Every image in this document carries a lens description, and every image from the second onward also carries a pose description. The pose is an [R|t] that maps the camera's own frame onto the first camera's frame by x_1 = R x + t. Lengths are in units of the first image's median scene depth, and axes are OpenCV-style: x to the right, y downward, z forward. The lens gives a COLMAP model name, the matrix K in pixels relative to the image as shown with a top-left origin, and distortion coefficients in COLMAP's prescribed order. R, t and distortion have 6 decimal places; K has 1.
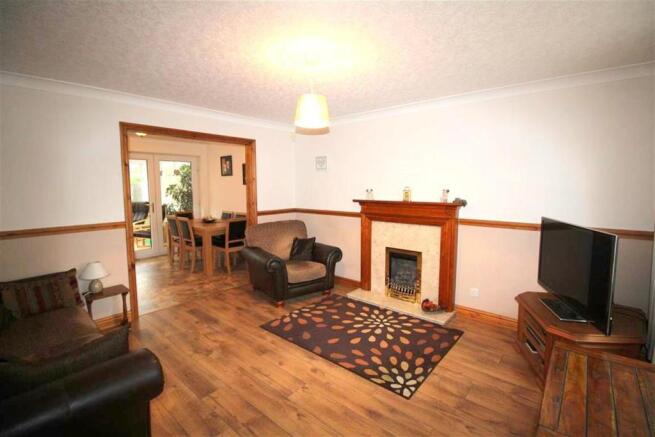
lens RADIAL K [[302.0, 0, 330.4], [0, 302.0, 215.3], [0, 0, 1]] dist [-0.009450, -0.000987]
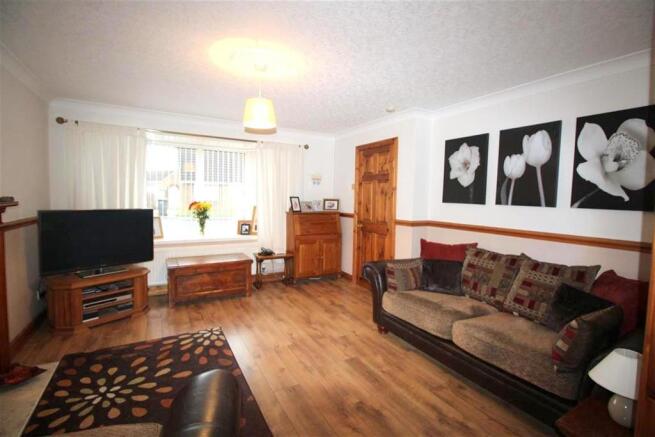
lens RADIAL K [[302.0, 0, 328.5], [0, 302.0, 215.8], [0, 0, 1]] dist [-0.009450, -0.000987]
pose [[-0.940570, -0.045479, 0.336540, -0.540056], [0.010352, 0.986692, 0.162271, -0.124468], [-0.339442, 0.156111, -0.927582, 1.587068]]
